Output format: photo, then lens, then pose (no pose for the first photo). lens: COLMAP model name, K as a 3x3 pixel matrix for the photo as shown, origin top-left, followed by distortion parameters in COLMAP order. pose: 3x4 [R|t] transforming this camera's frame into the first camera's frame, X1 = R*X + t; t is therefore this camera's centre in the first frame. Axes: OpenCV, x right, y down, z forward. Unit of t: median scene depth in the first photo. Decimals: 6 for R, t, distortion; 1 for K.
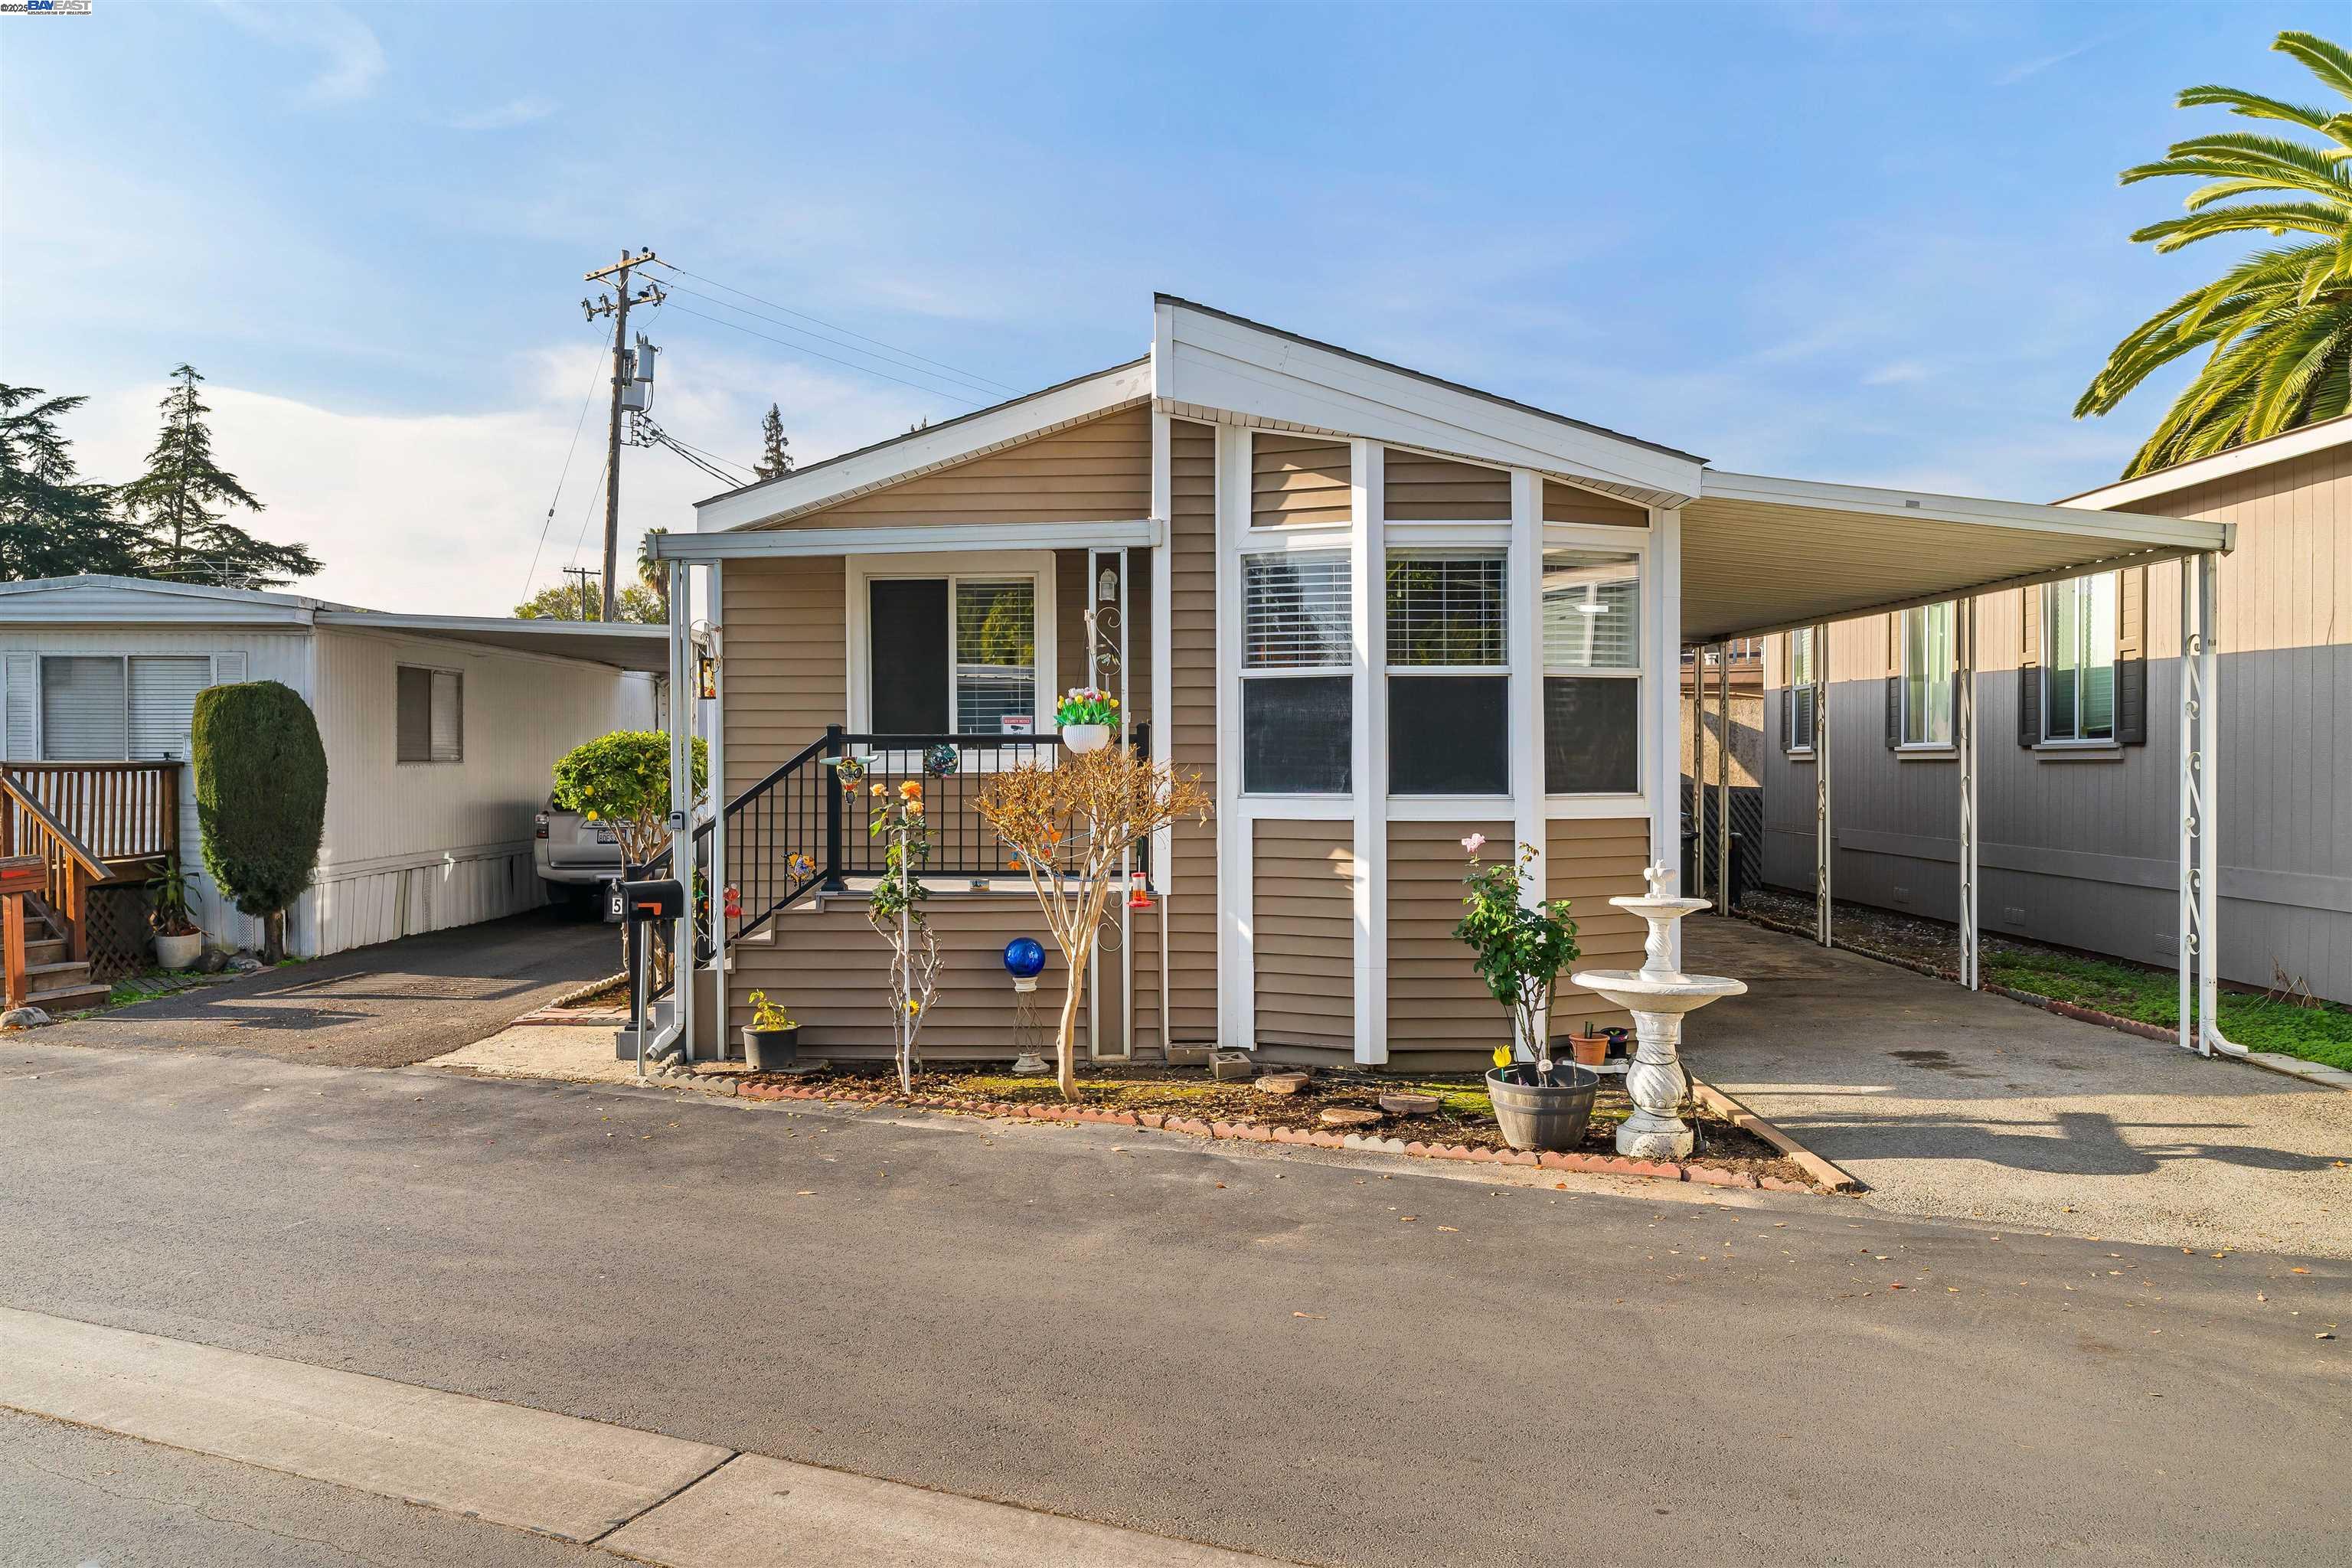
lens RADIAL K [[1727.0, 0, 1176.0], [0, 1727.0, 784.0], [0, 0, 1]] dist [-0.005326, -0.000044]
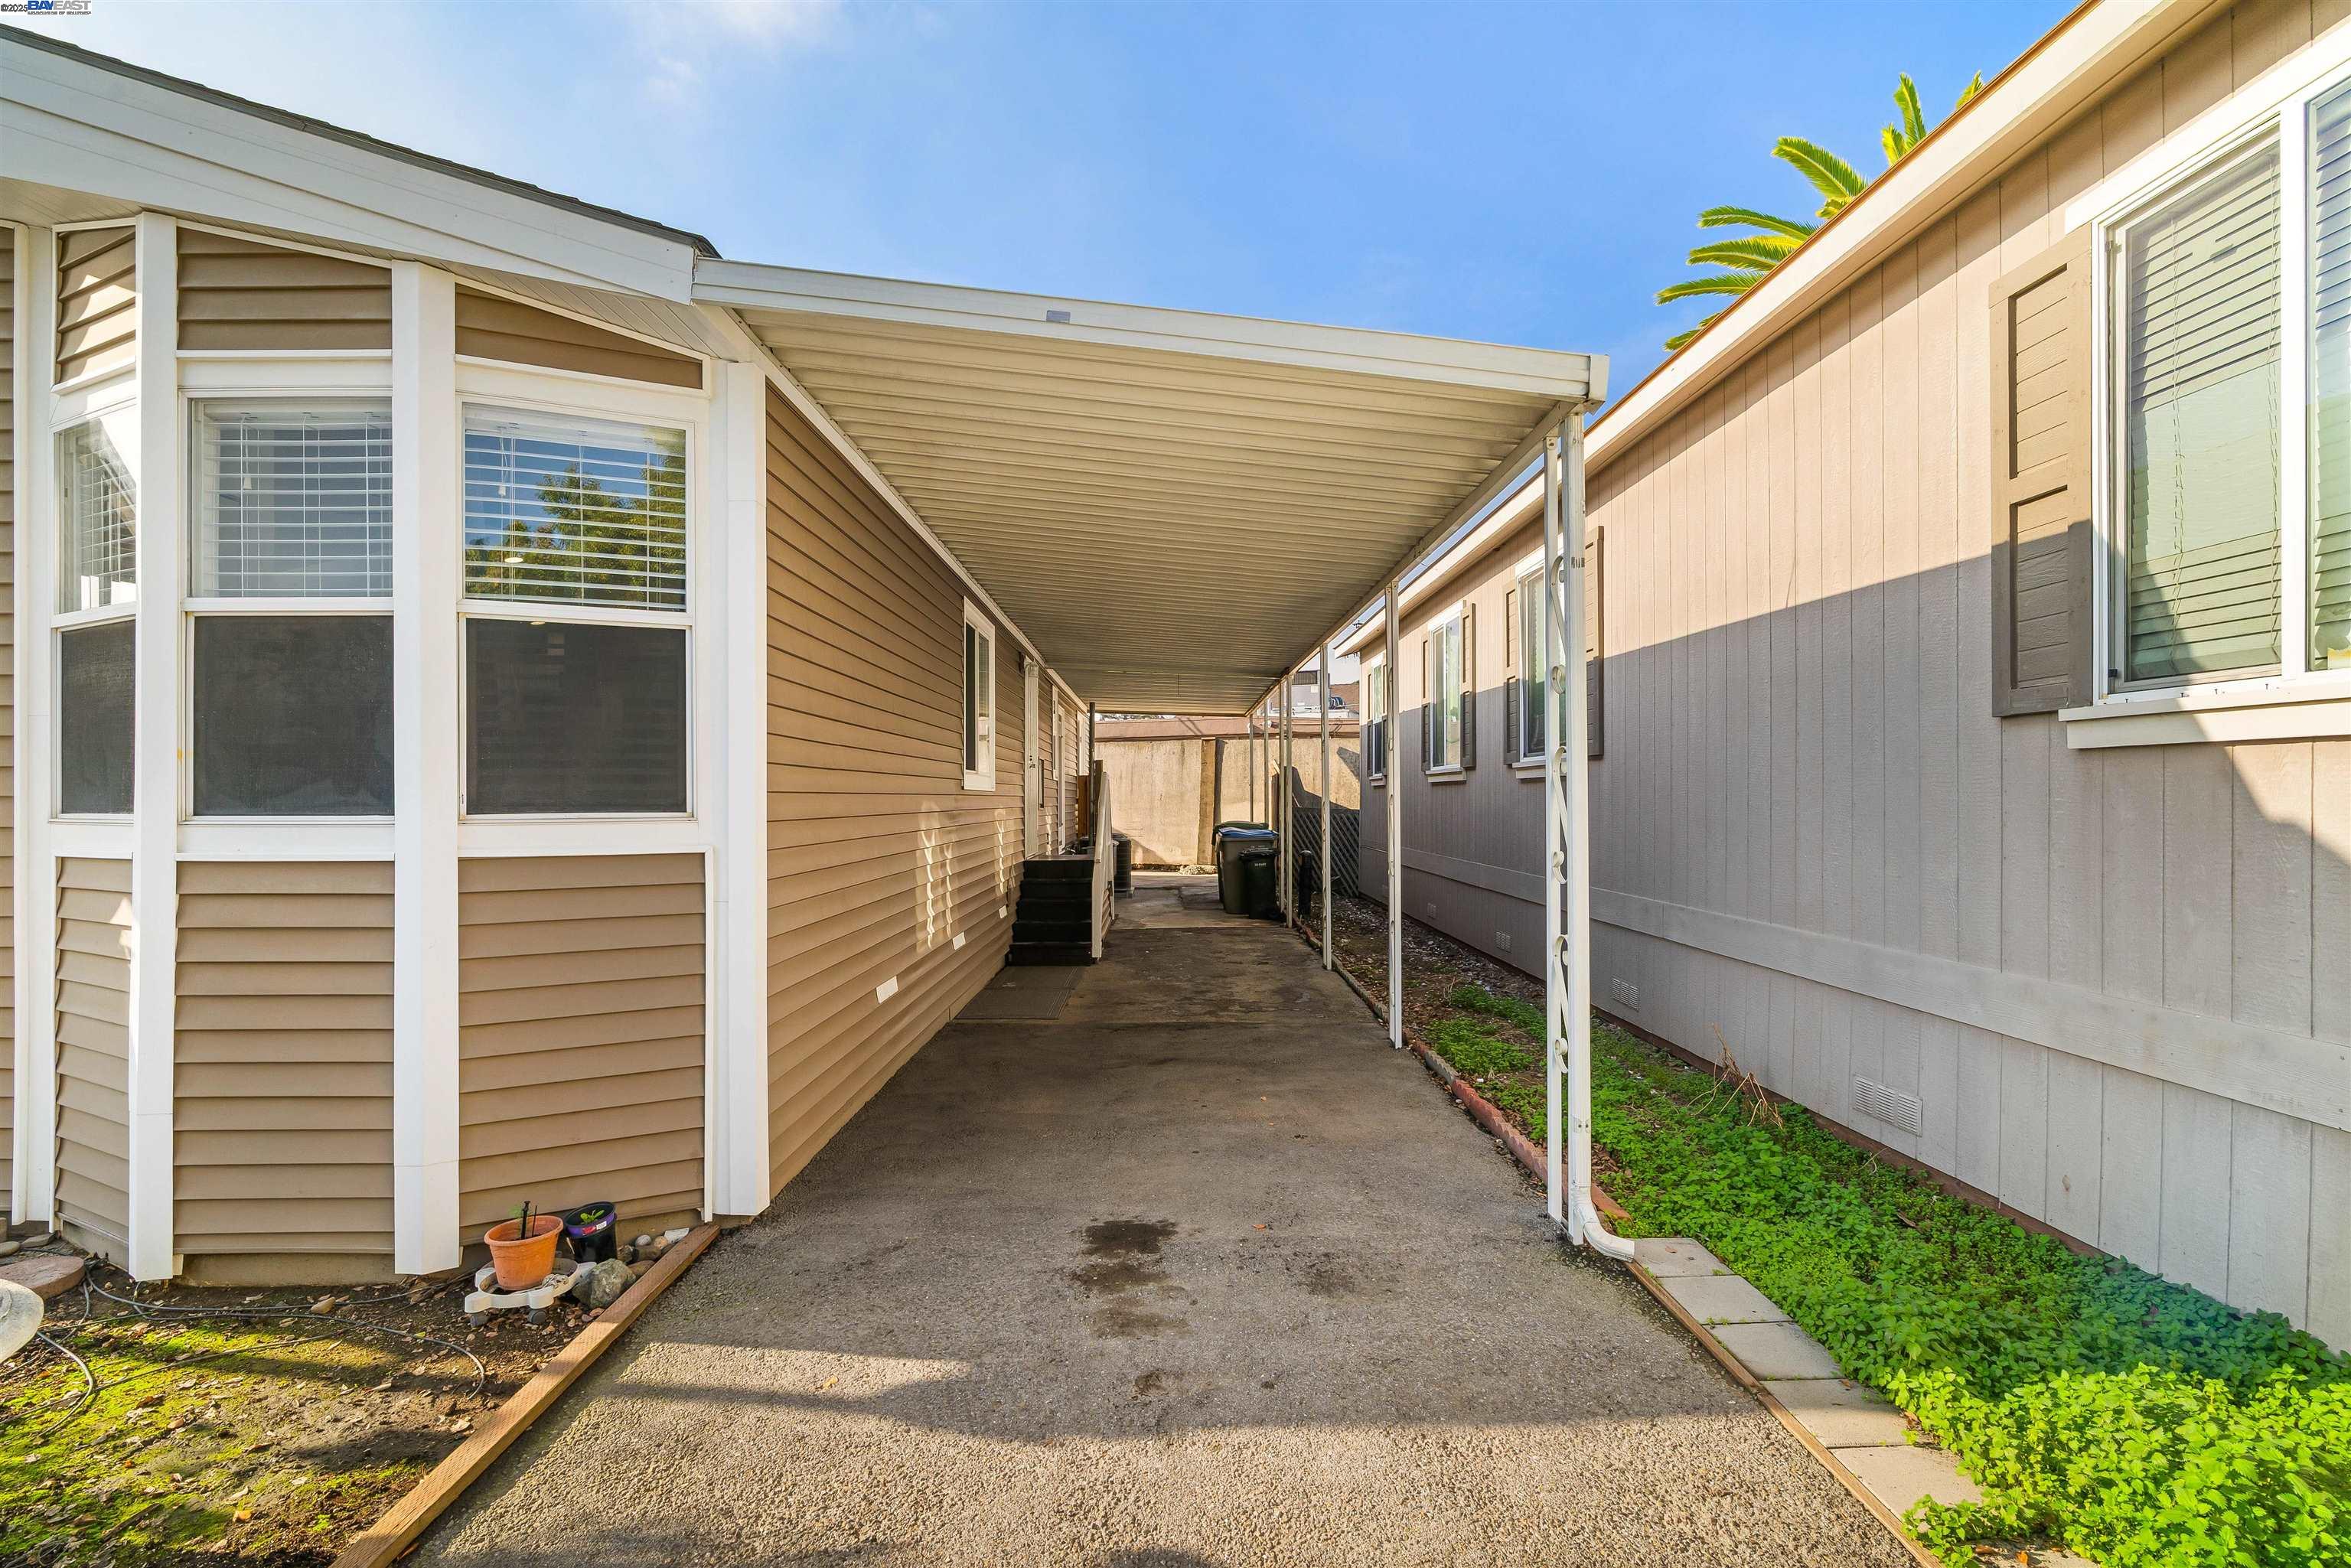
lens RADIAL K [[1078.6, 0, 1183.5], [0, 1078.6, 779.5], [0, 0, 1]] dist [-0.005597, -0.000352]
pose [[0.999587, -0.000804, 0.028711, 0.440051], [0.001622, 0.999593, -0.028479, 0.004634], [-0.028676, 0.028513, 0.999182, 0.612067]]
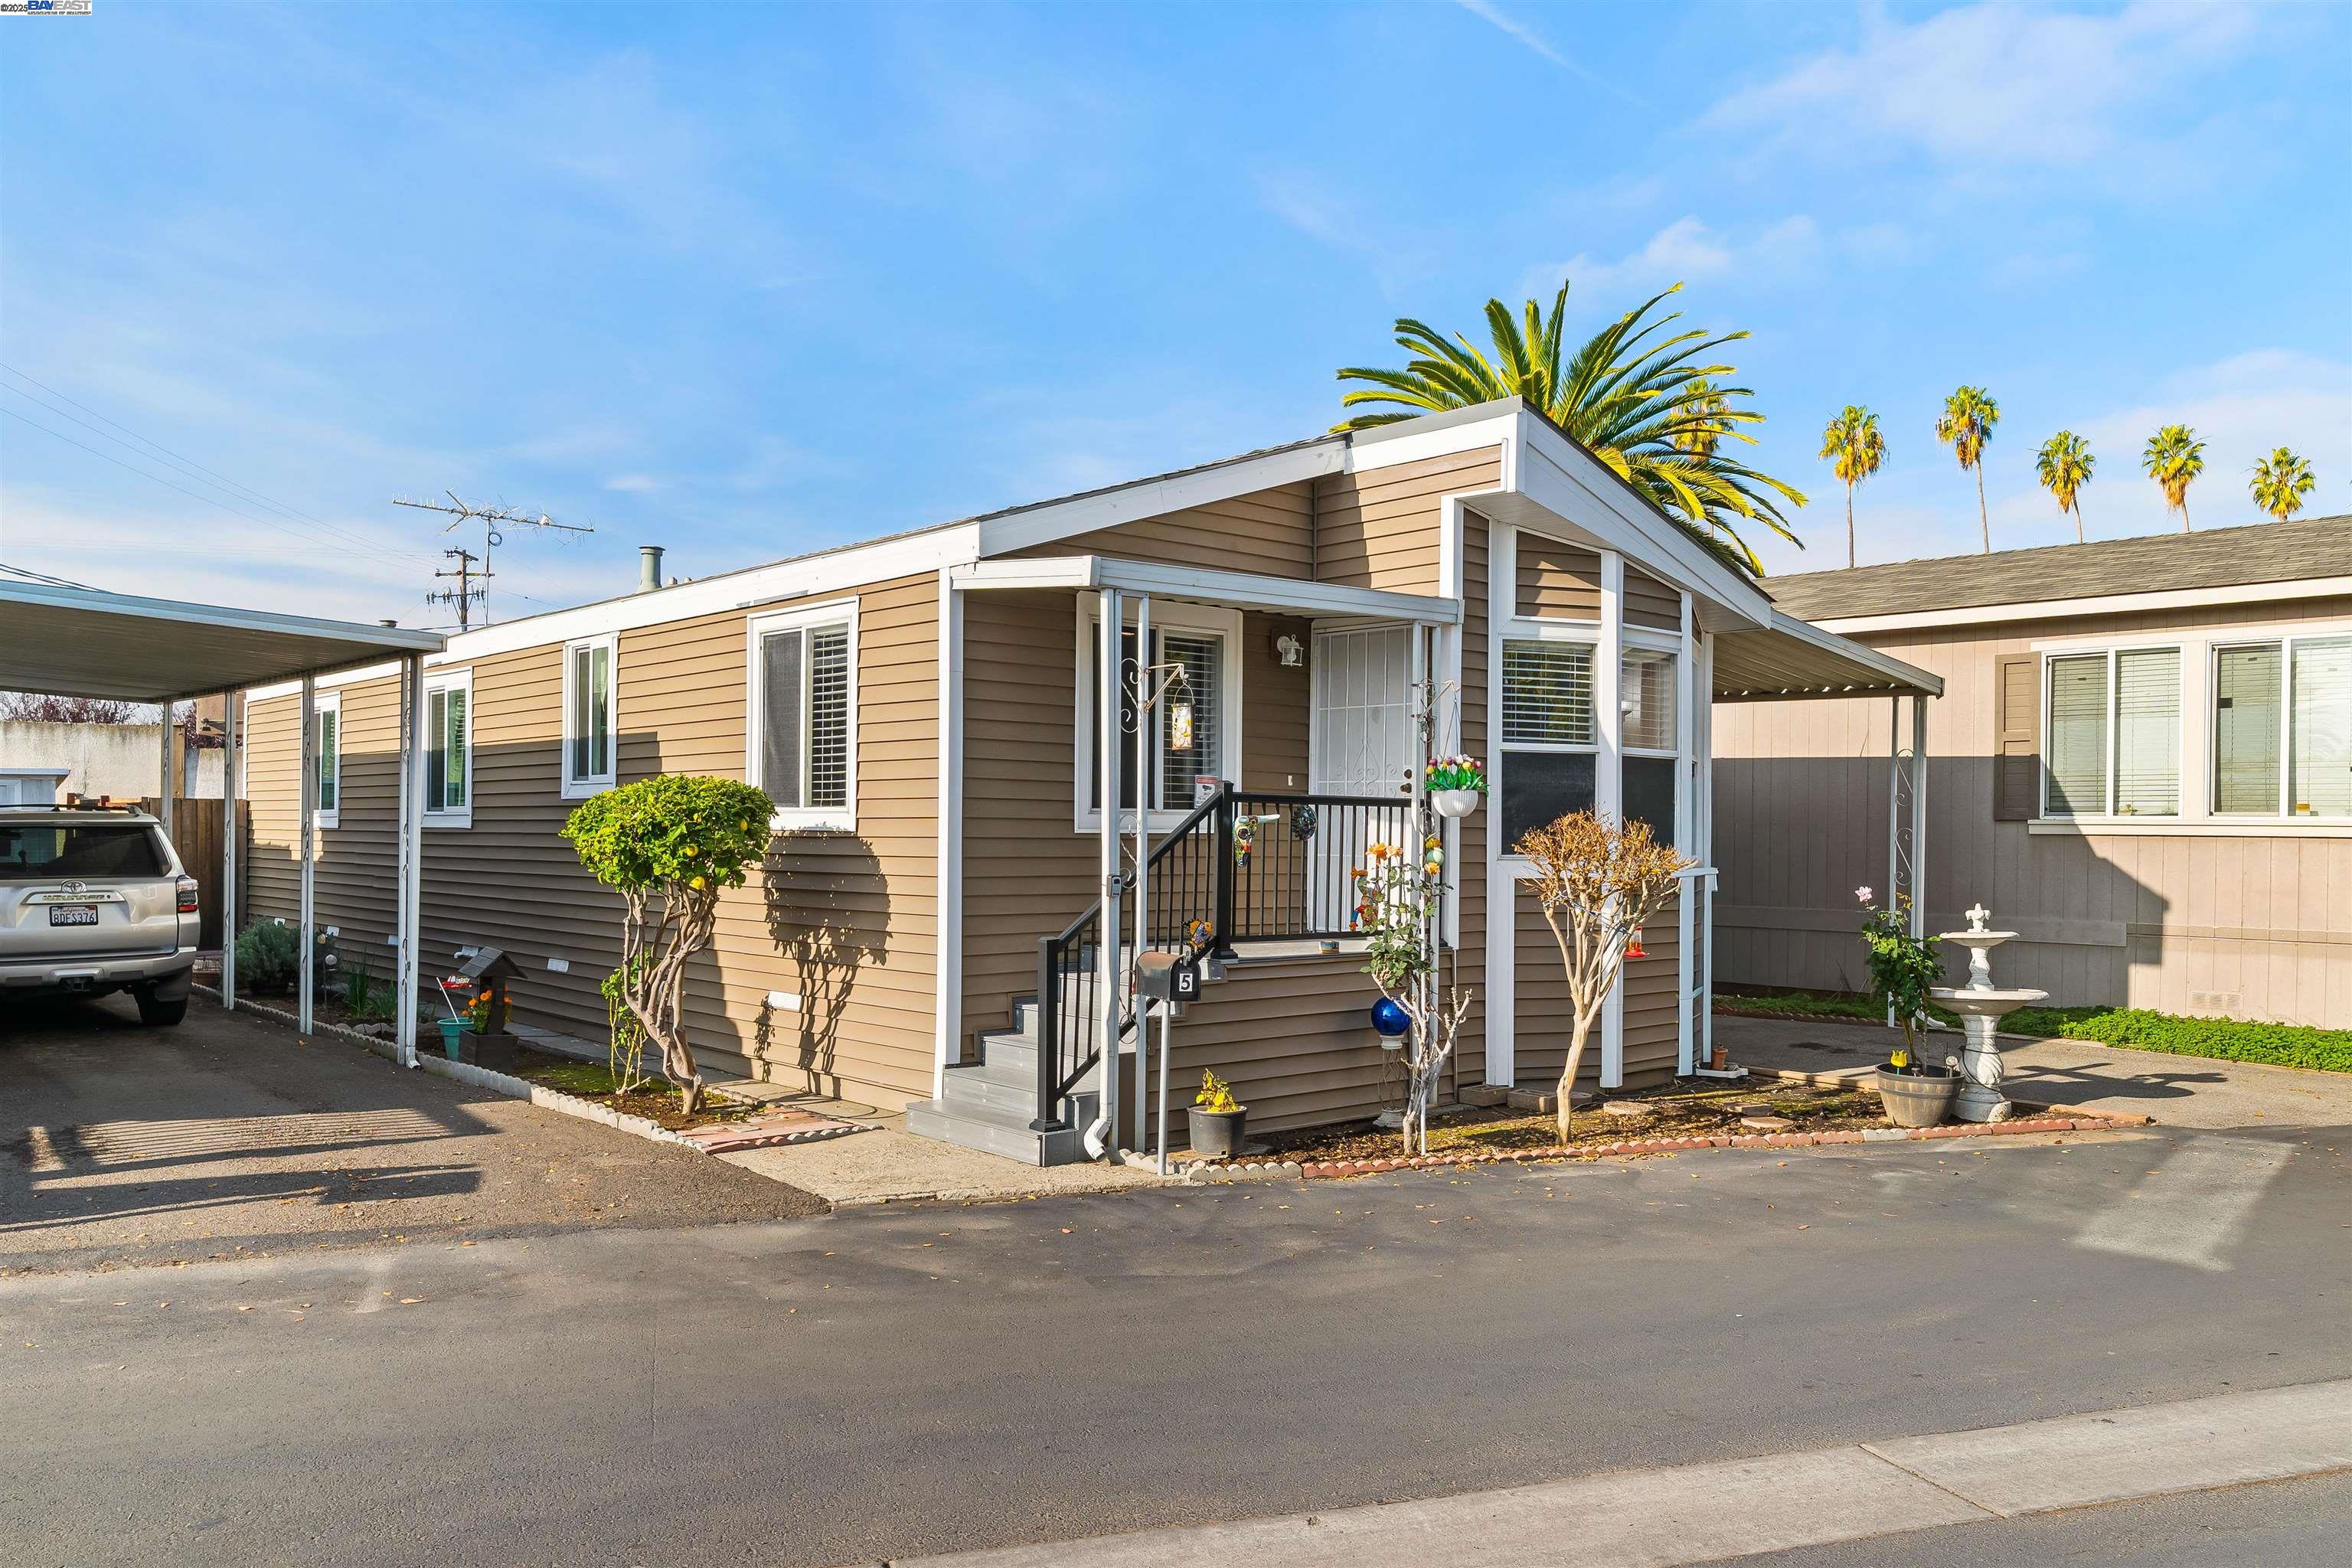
lens RADIAL K [[1703.2, 0, 1174.9], [0, 1703.2, 834.0], [0, 0, 1]] dist [-0.001452, -0.000943]
pose [[0.731154, 0.008891, 0.682154, -0.866597], [-0.004133, 0.999954, -0.008603, 0.002343], [-0.682200, 0.003471, 0.731158, 0.349973]]
